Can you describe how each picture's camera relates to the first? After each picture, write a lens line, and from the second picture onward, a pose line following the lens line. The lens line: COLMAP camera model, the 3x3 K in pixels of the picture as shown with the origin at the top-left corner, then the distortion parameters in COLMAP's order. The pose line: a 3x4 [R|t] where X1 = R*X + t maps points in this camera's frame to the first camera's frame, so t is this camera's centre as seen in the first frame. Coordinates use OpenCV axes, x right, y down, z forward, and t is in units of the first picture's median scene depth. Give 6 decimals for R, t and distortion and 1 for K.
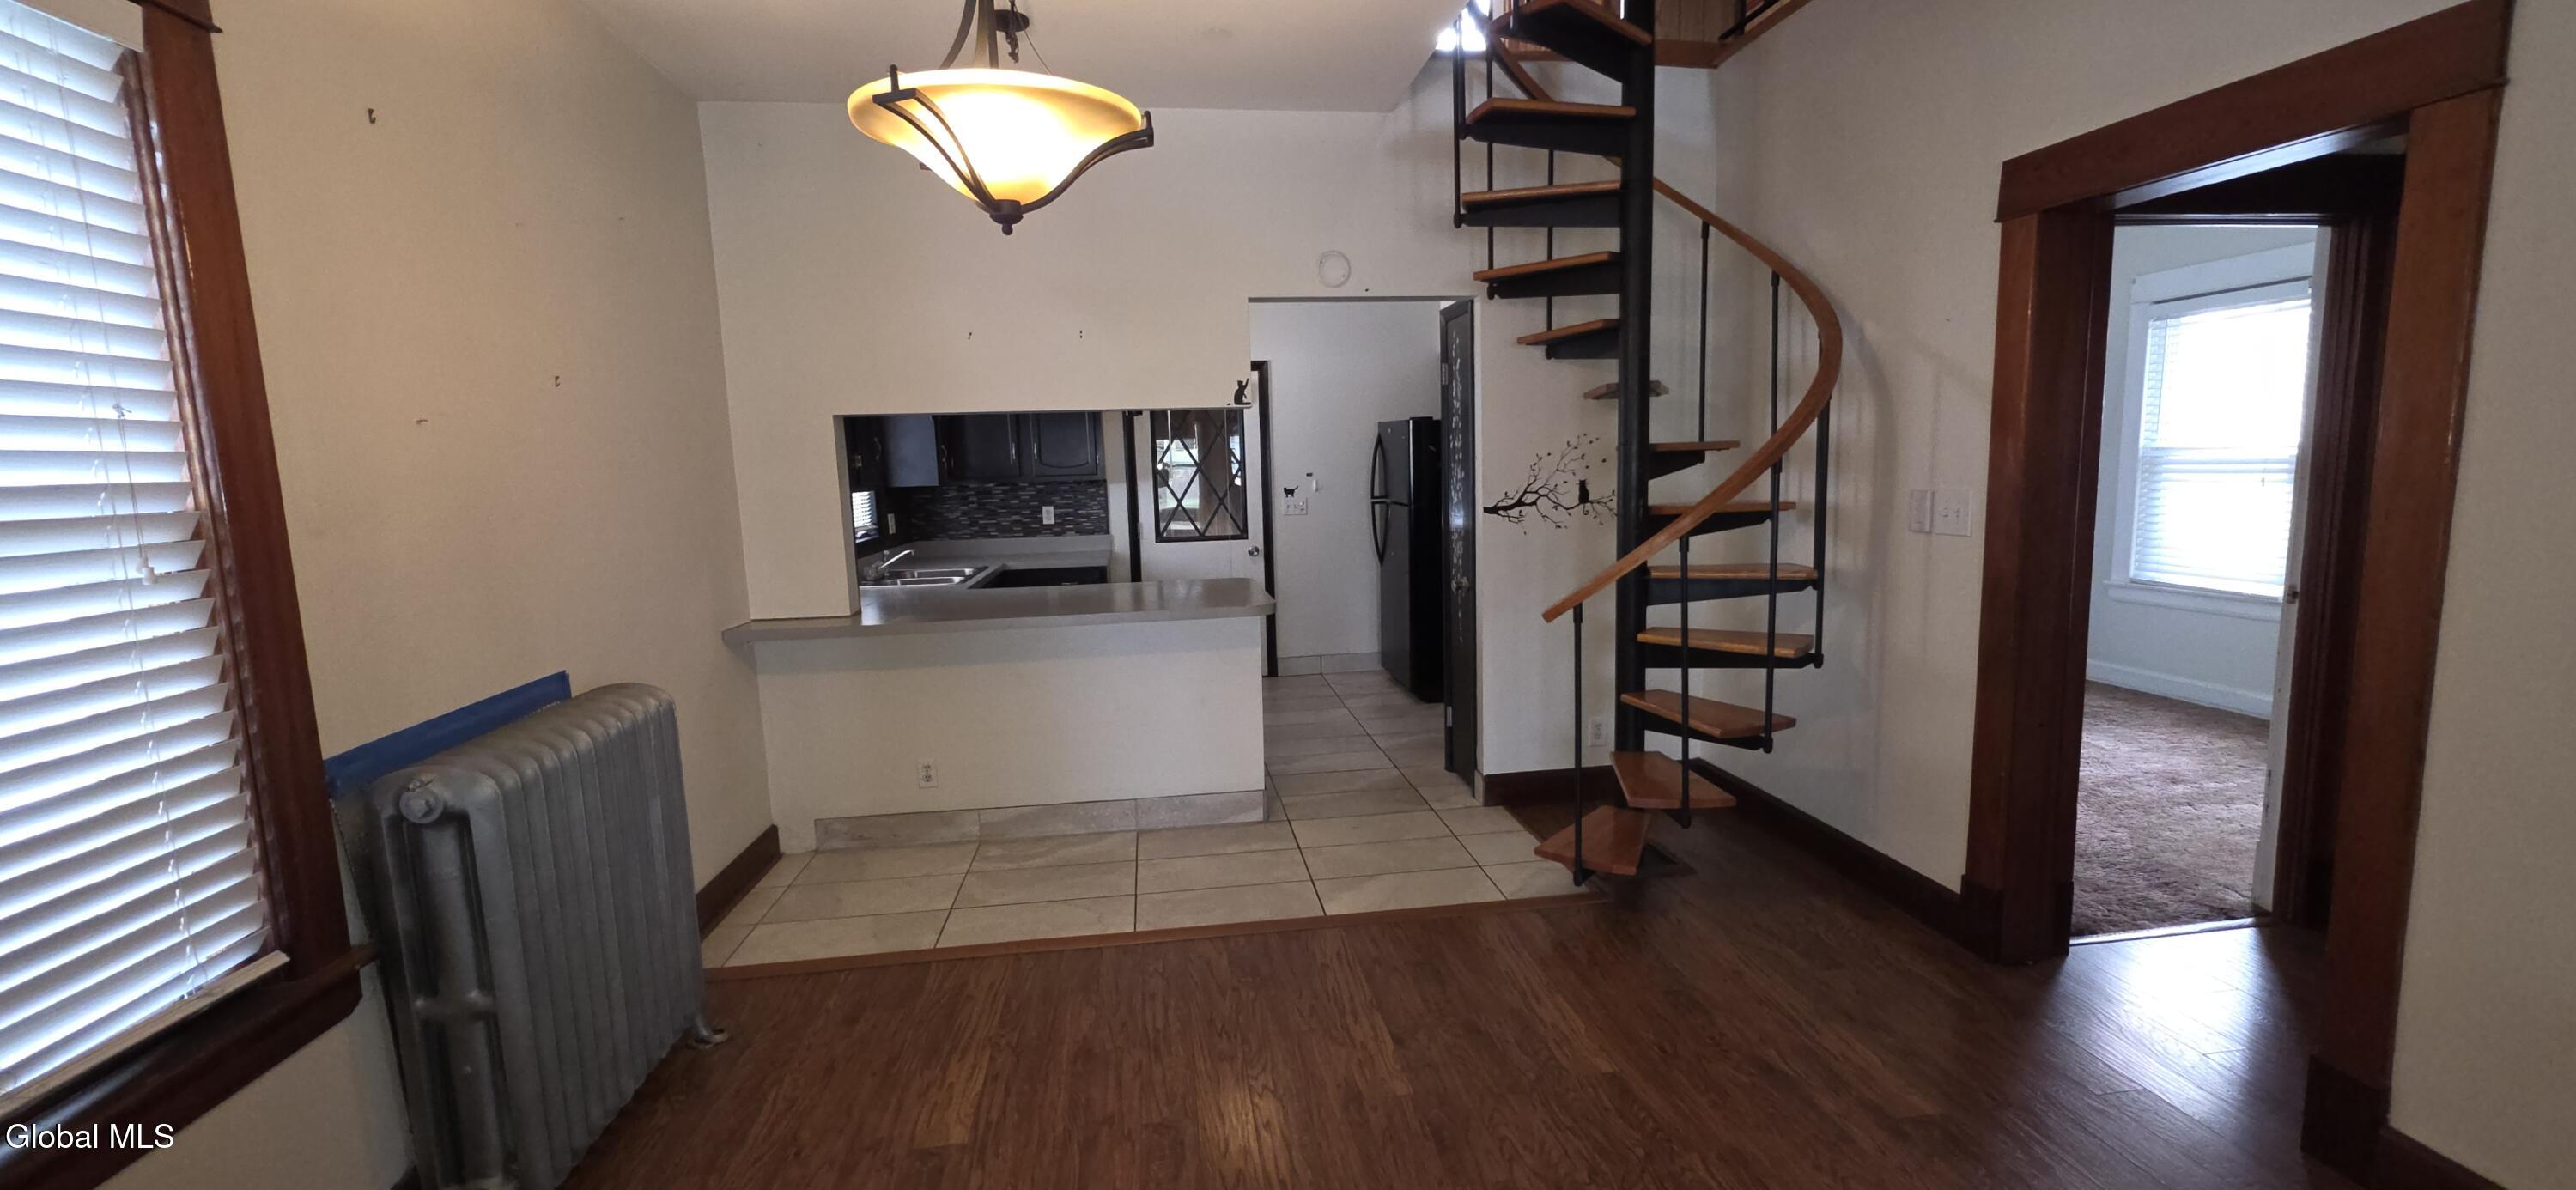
lens RADIAL K [[1021.8, 0, 1296.3], [0, 1021.8, 593.3], [0, 0, 1]] dist [-0.001210, 0.000283]
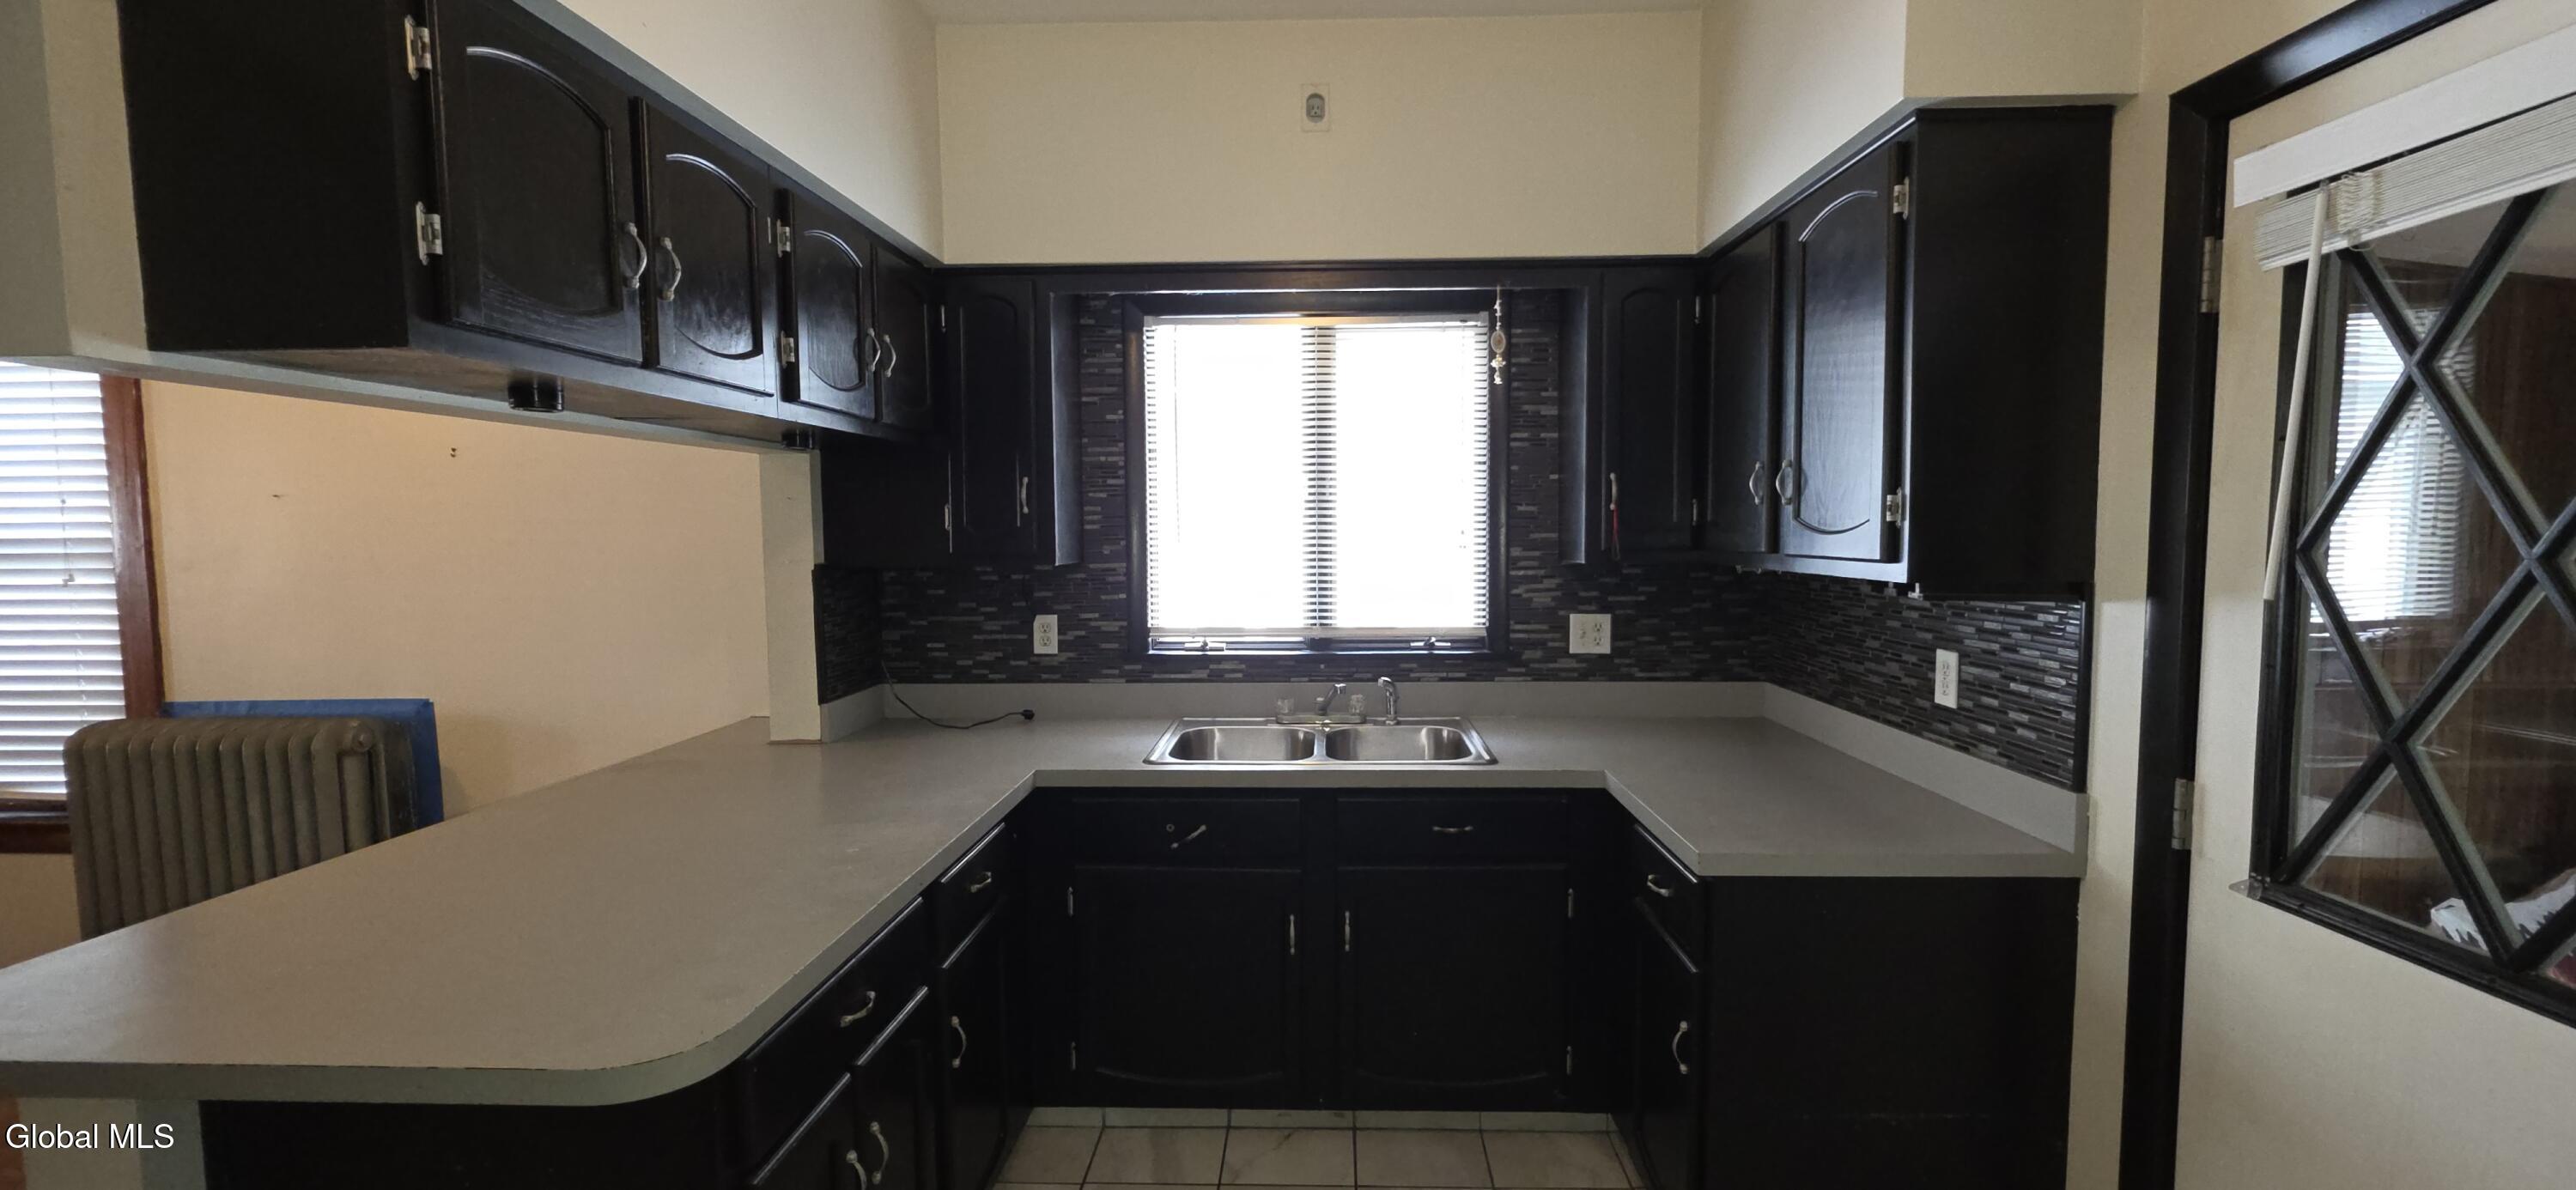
lens RADIAL K [[1021.8, 0, 1296.3], [0, 1021.8, 593.3], [0, 0, 1]] dist [-0.001210, 0.000283]
pose [[-0.179146, 0.100435, -0.978683, 0.243231], [-0.111063, 0.986352, 0.121552, -0.298261], [0.977534, 0.130471, -0.165546, 2.159247]]
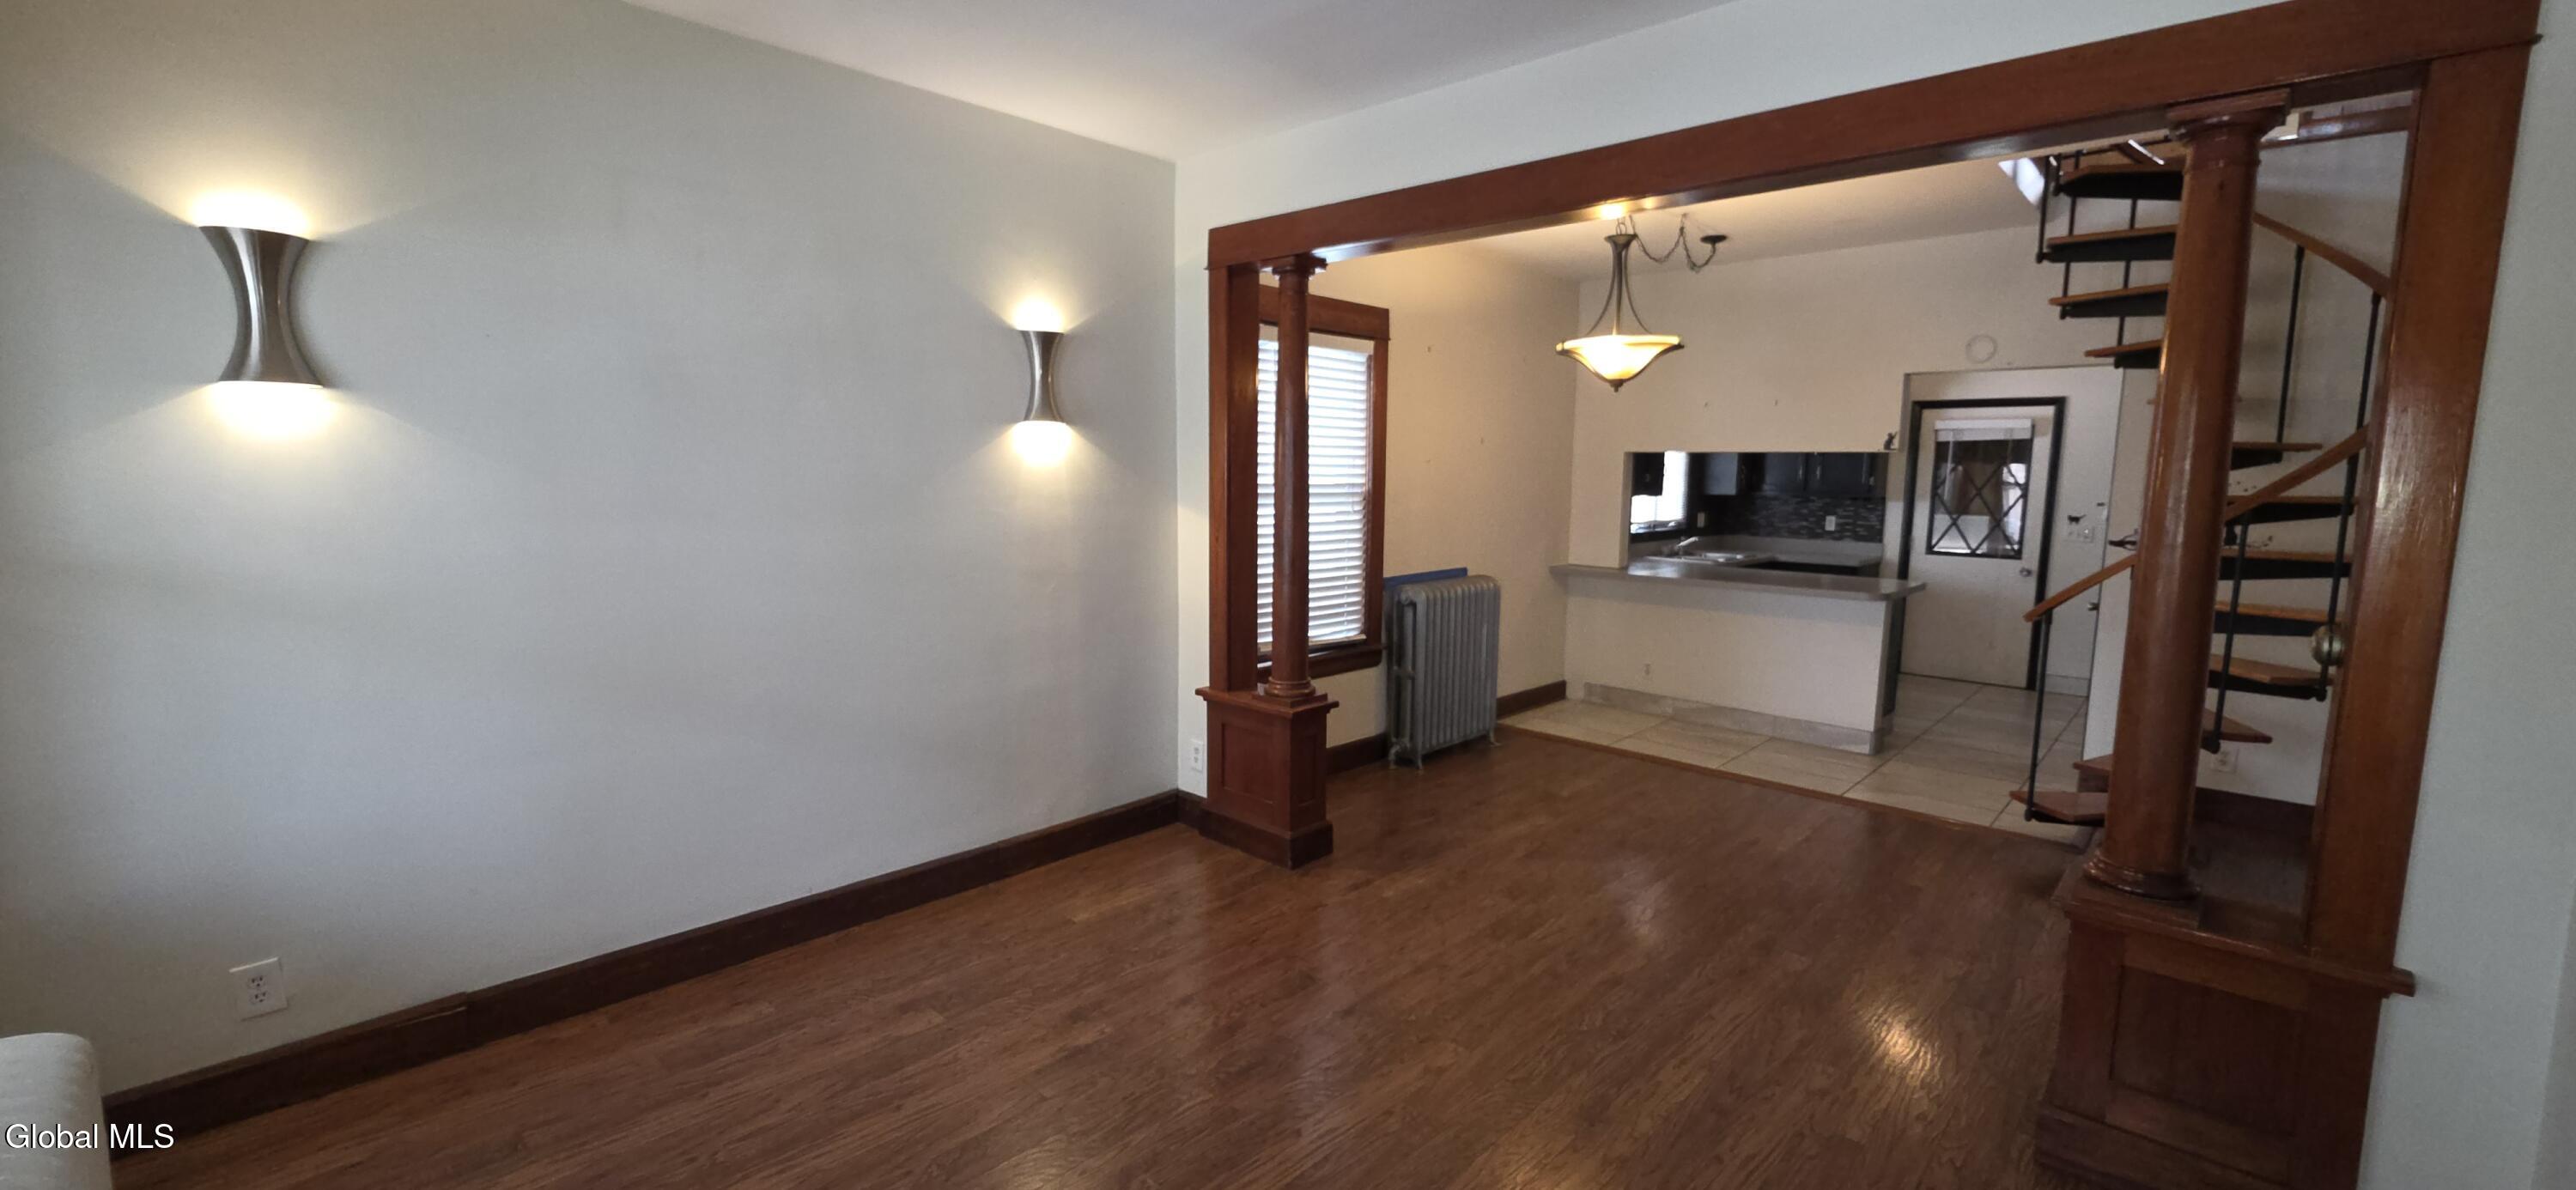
lens RADIAL K [[1021.8, 0, 1296.3], [0, 1021.8, 593.3], [0, 0, 1]] dist [-0.001210, 0.000283]
pose [[0.627075, 0.131963, -0.767700, 0.804278], [-0.130792, 0.989391, 0.063237, 0.037833], [0.767900, 0.060755, 0.637682, -0.743040]]
